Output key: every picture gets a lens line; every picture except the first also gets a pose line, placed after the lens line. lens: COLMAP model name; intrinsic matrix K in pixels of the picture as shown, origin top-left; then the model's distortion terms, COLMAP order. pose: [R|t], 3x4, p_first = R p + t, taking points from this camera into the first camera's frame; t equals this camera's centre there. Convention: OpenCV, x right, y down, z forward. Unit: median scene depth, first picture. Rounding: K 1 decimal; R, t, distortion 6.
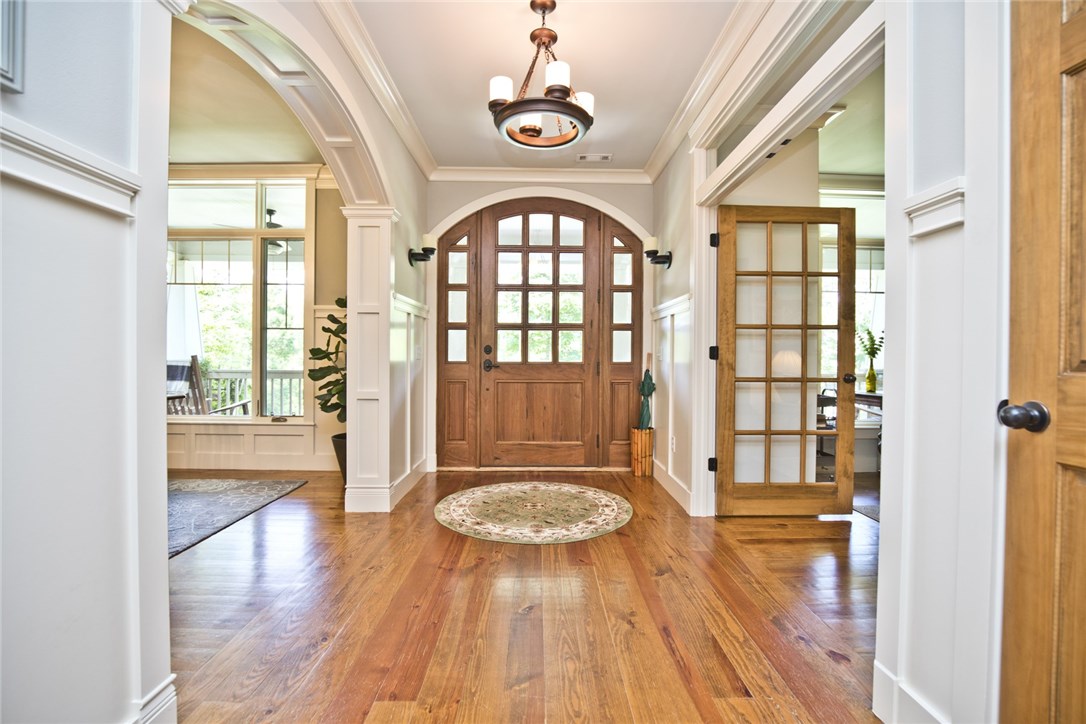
lens RADIAL K [[502.7, 0, 539.4], [0, 502.7, 360.7], [0, 0, 1]] dist [-0.031114, 0.004501]
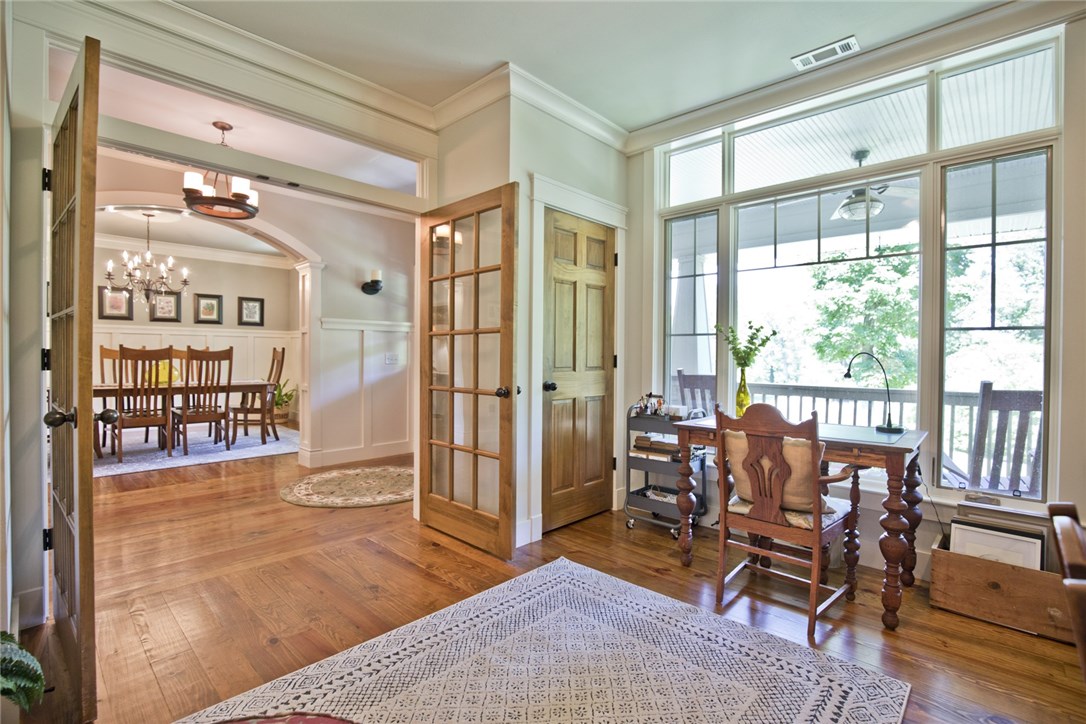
lens RADIAL K [[502.7, 0, 542.3], [0, 502.7, 358.9], [0, 0, 1]] dist [-0.031114, 0.004501]
pose [[0.725162, 0.010815, -0.688493, 1.241842], [-0.010987, 0.999931, 0.004136, -0.023961], [0.688490, 0.004565, 0.725231, 0.445682]]
